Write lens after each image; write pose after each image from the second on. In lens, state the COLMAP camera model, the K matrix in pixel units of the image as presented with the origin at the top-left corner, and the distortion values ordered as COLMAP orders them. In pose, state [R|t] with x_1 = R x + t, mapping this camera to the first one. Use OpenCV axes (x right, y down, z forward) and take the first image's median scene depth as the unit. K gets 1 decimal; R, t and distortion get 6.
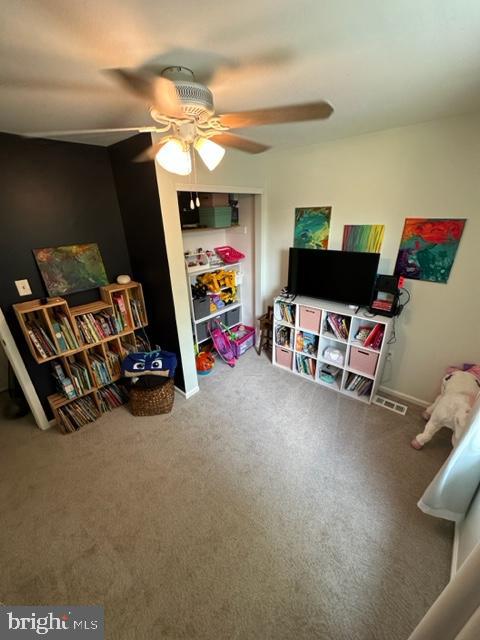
lens RADIAL K [[253.7, 0, 238.7], [0, 253.7, 320.8], [0, 0, 1]] dist [-0.010830, -0.000028]
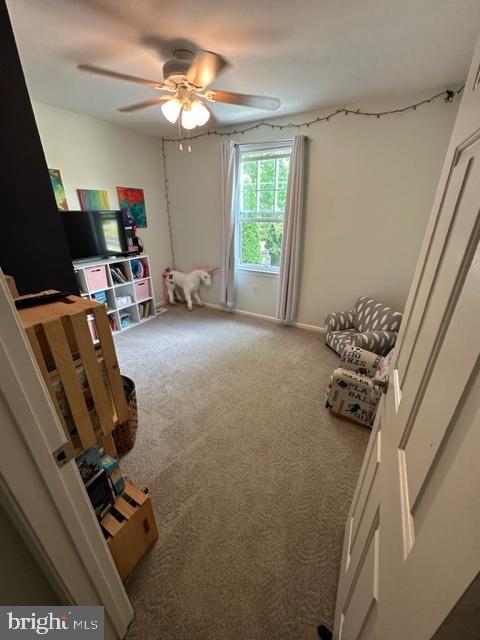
lens RADIAL K [[253.7, 0, 239.5], [0, 253.7, 321.1], [0, 0, 1]] dist [-0.010830, -0.000028]
pose [[-0.184286, -0.363412, 0.913220, -1.069957], [0.390067, 0.825789, 0.407334, -0.070587], [-0.902157, 0.431283, -0.010426, 0.672424]]
